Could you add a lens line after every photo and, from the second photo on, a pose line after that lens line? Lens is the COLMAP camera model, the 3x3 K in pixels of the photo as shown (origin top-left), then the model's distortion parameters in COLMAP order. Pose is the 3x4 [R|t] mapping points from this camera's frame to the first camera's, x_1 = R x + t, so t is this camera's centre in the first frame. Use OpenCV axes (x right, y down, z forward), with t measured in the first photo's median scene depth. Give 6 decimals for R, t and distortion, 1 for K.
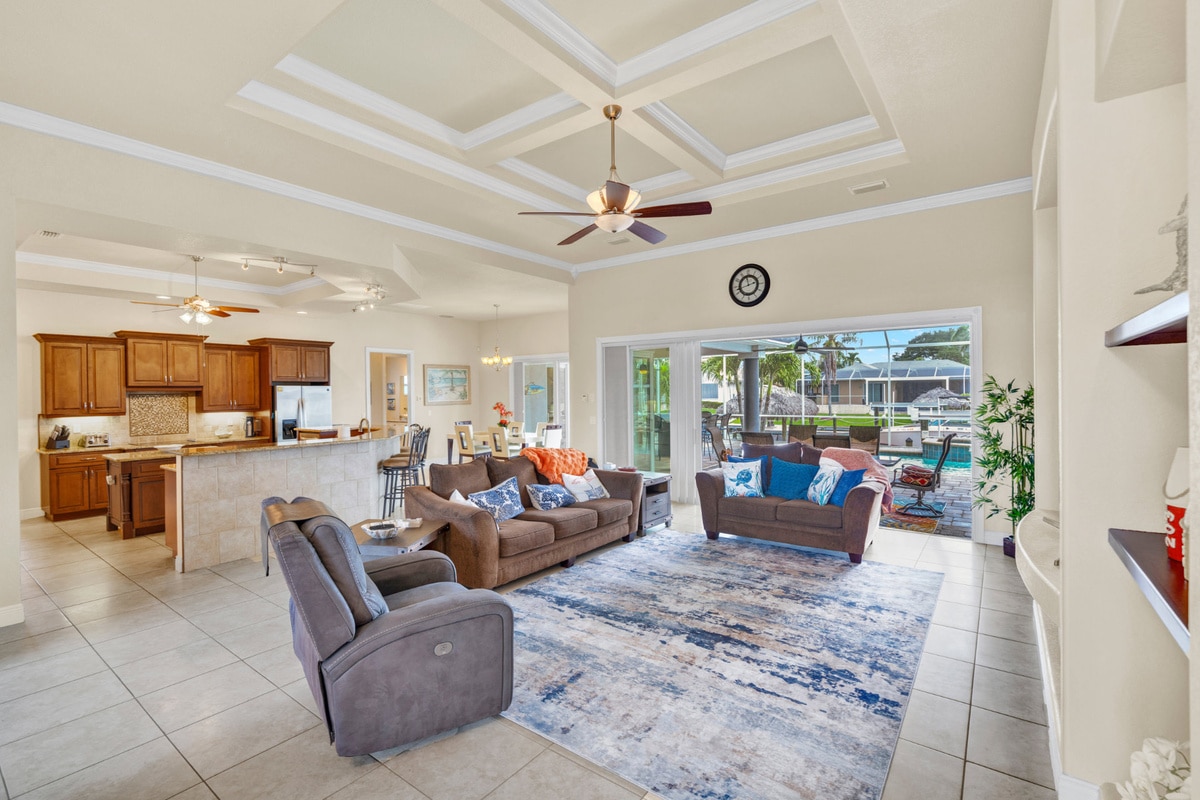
lens RADIAL K [[544.0, 0, 596.8], [0, 544.0, 396.6], [0, 0, 1]] dist [-0.008532, 0.001756]
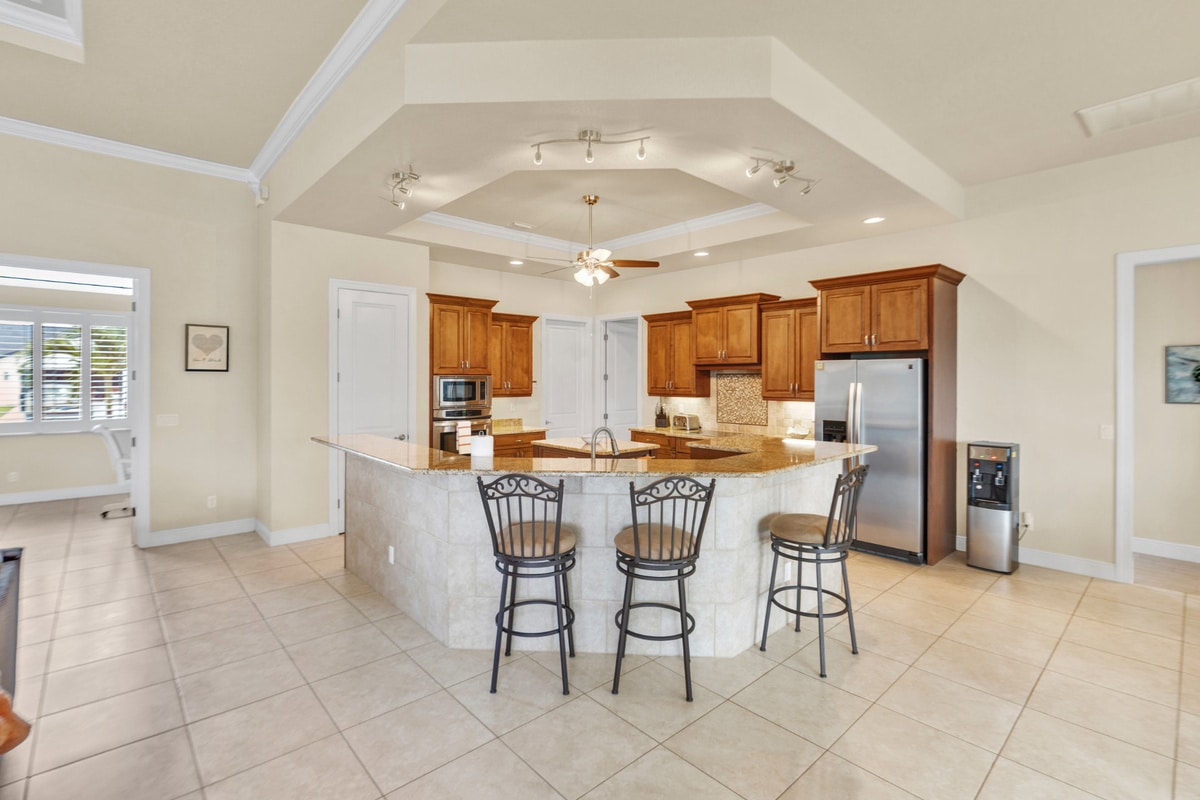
lens RADIAL K [[544.0, 0, 588.6], [0, 544.0, 376.0], [0, 0, 1]] dist [-0.008532, 0.001756]
pose [[-0.183555, 0.017316, -0.982857, 0.027569], [0.000656, 0.999847, 0.017493, -0.015357], [0.983009, 0.002566, -0.183538, 0.930534]]
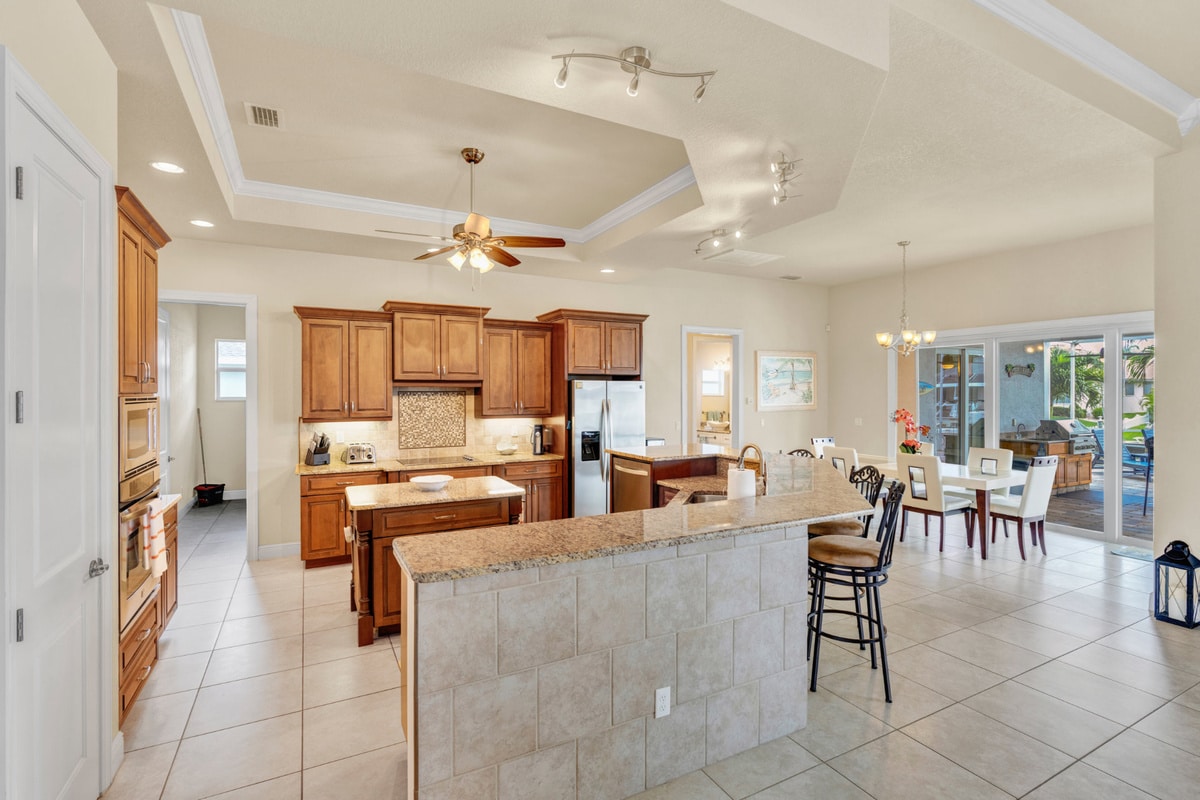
lens RADIAL K [[544.0, 0, 594.0], [0, 544.0, 395.7], [0, 0, 1]] dist [-0.008532, 0.001756]
pose [[0.904678, 0.011035, -0.425953, -0.305444], [-0.011453, 0.999933, 0.001580, -0.002458], [0.425942, 0.003449, 0.904744, 0.437024]]
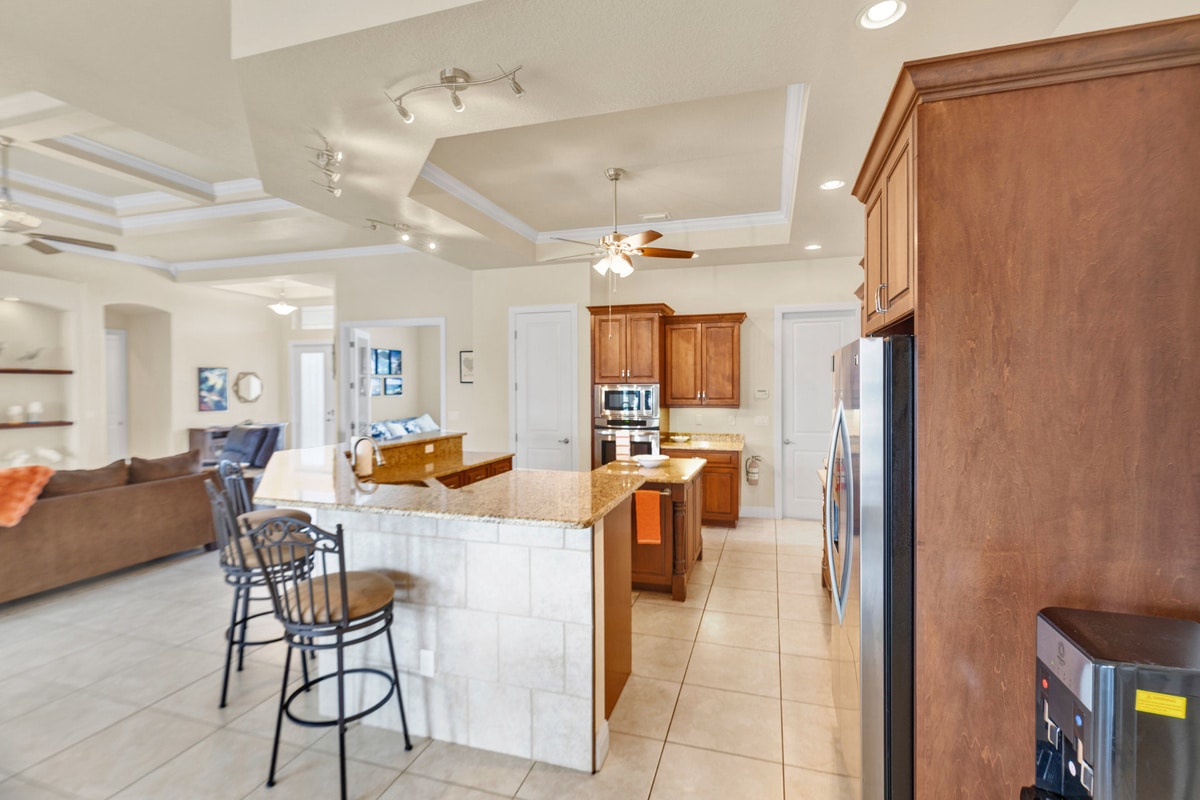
lens RADIAL K [[544.0, 0, 604.4], [0, 544.0, 396.4], [0, 0, 1]] dist [-0.008532, 0.001756]
pose [[-0.932841, 0.030447, -0.359001, -0.394566], [0.022239, 0.999389, 0.026972, -0.007330], [0.359602, 0.017177, -0.932948, 1.309398]]
